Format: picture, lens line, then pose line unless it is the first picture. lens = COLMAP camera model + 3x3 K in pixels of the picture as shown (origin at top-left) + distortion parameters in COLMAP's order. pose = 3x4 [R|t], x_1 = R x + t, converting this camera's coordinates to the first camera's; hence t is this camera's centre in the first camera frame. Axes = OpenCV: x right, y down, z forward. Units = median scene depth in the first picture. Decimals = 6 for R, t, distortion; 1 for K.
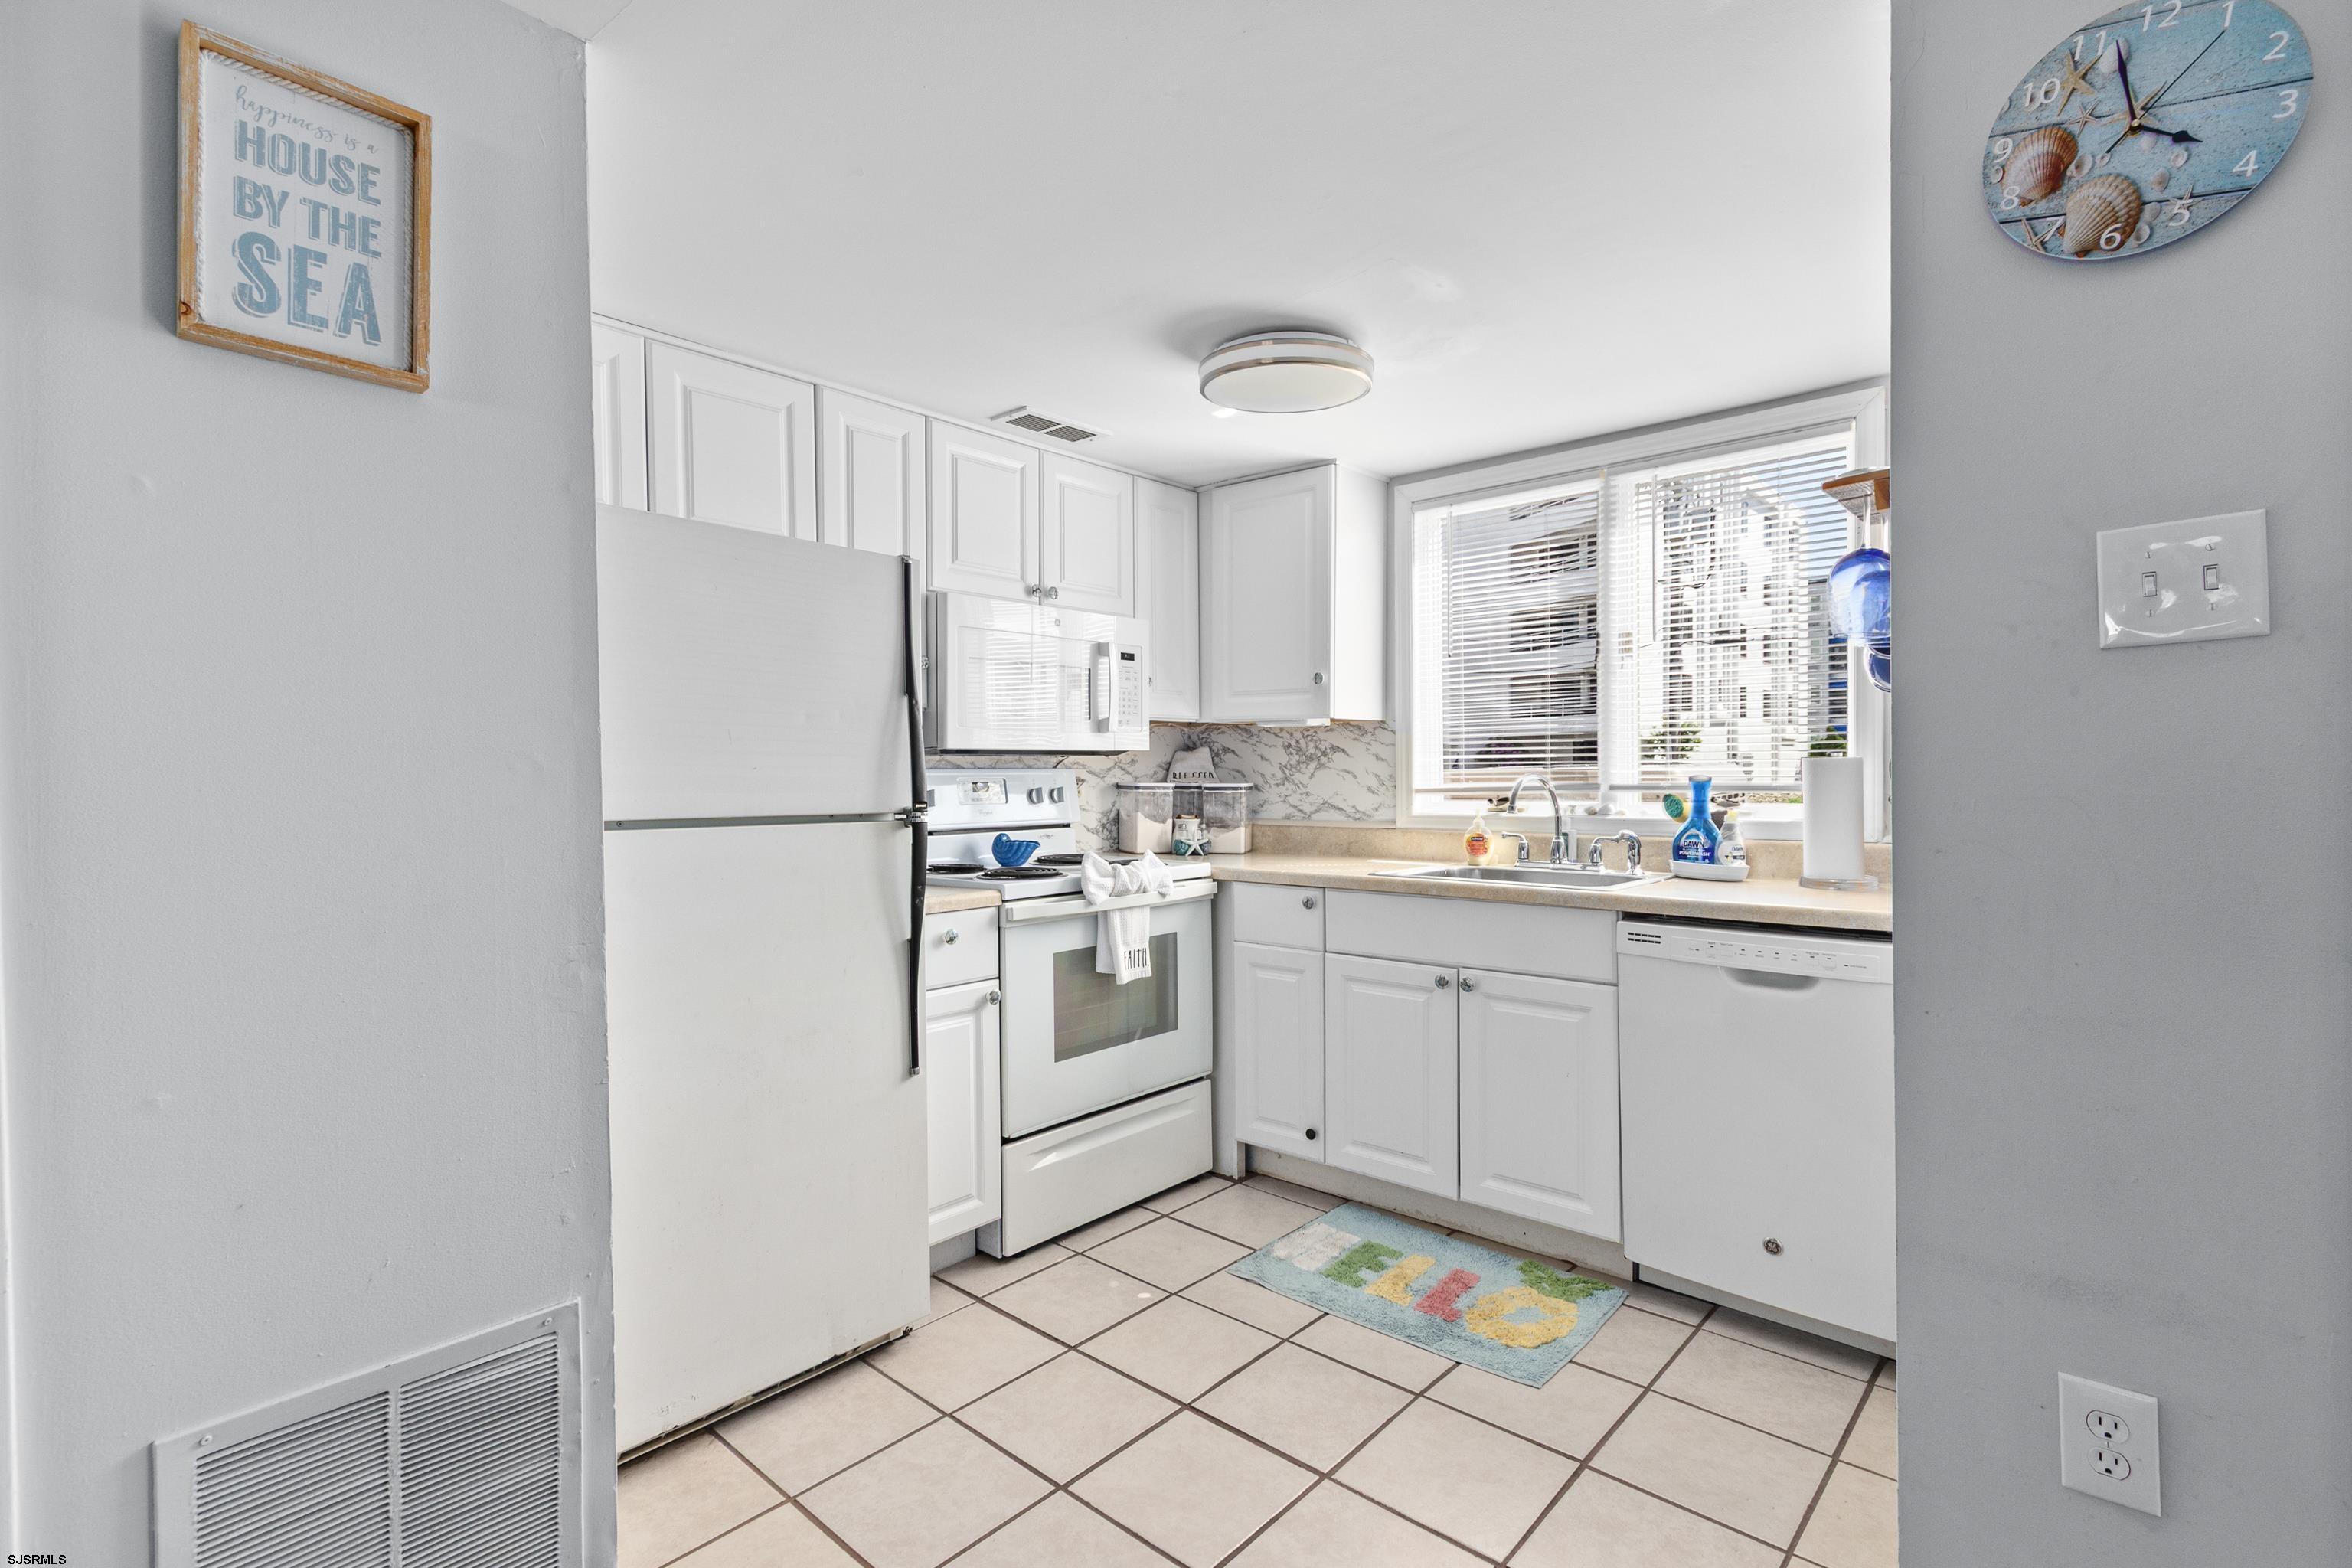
lens RADIAL K [[1092.8, 0, 1129.4], [0, 1092.8, 787.4], [0, 0, 1]] dist [0.013627, -0.004988]
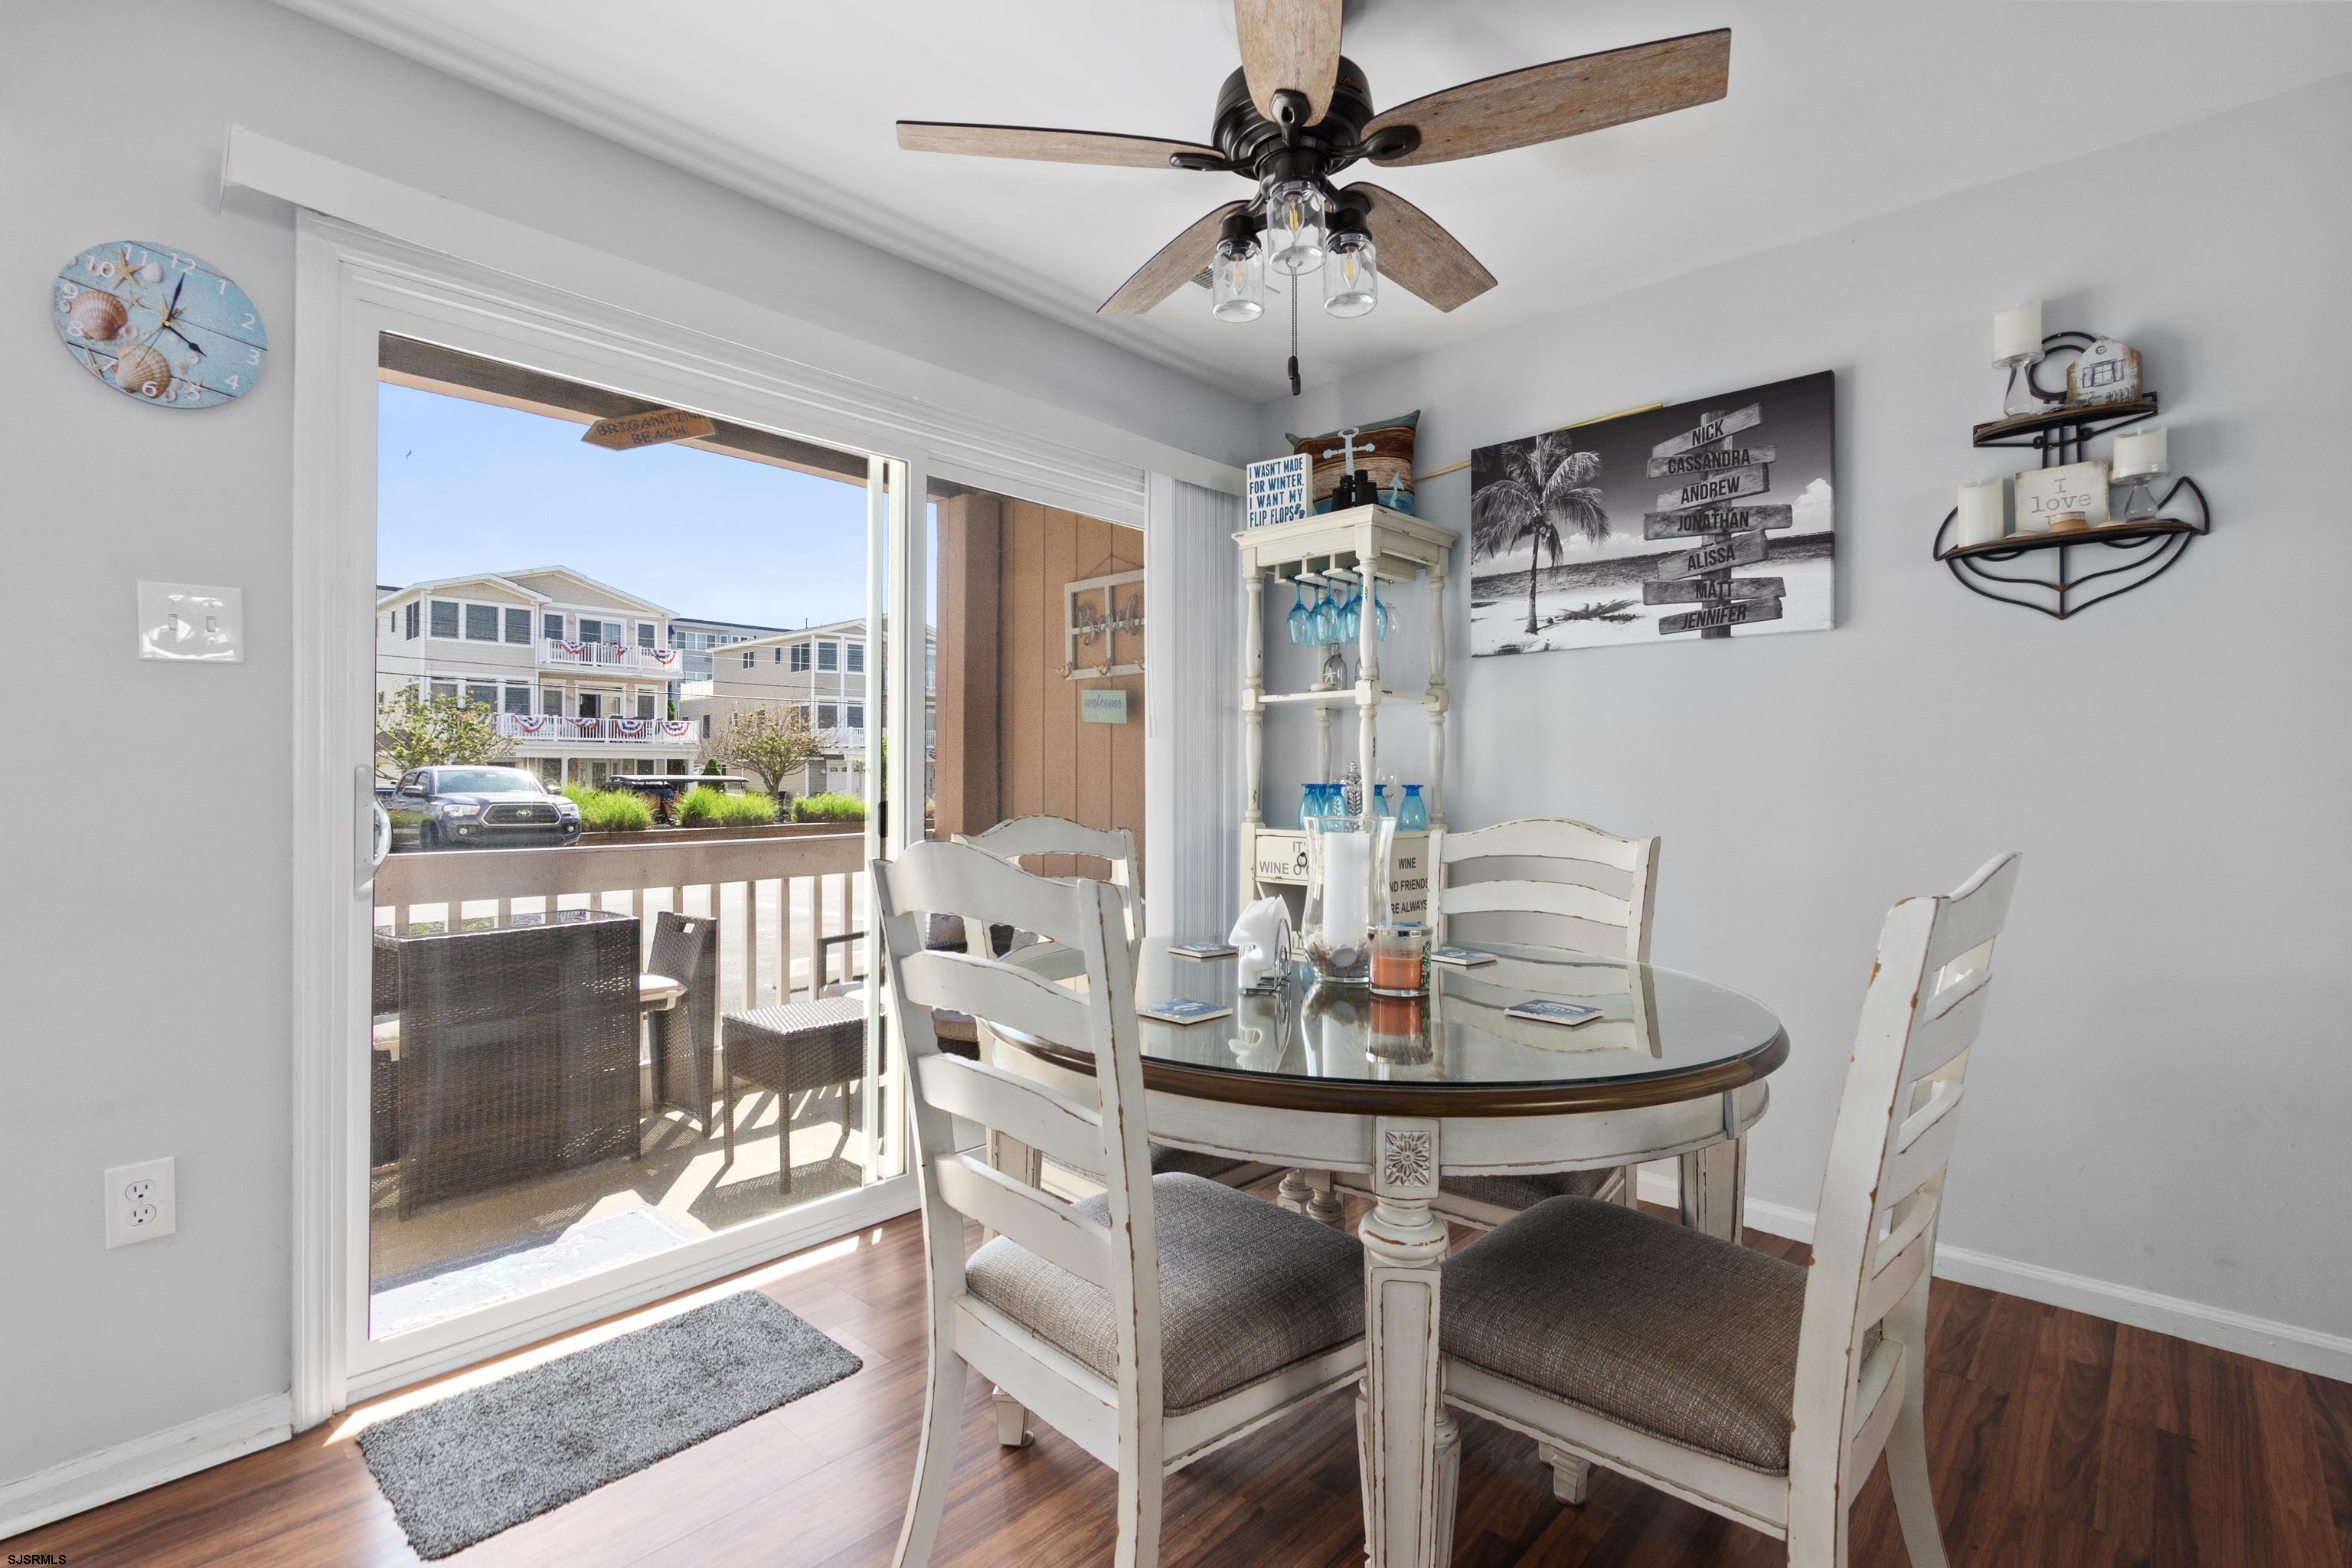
lens RADIAL K [[1092.8, 0, 1167.6], [0, 1092.8, 767.8], [0, 0, 1]] dist [0.013627, -0.004988]
pose [[-0.013747, 0.022111, 0.999661, -0.252458], [0.016542, 0.999624, -0.021882, 0.030394], [-0.999769, 0.016236, -0.014107, -0.146431]]
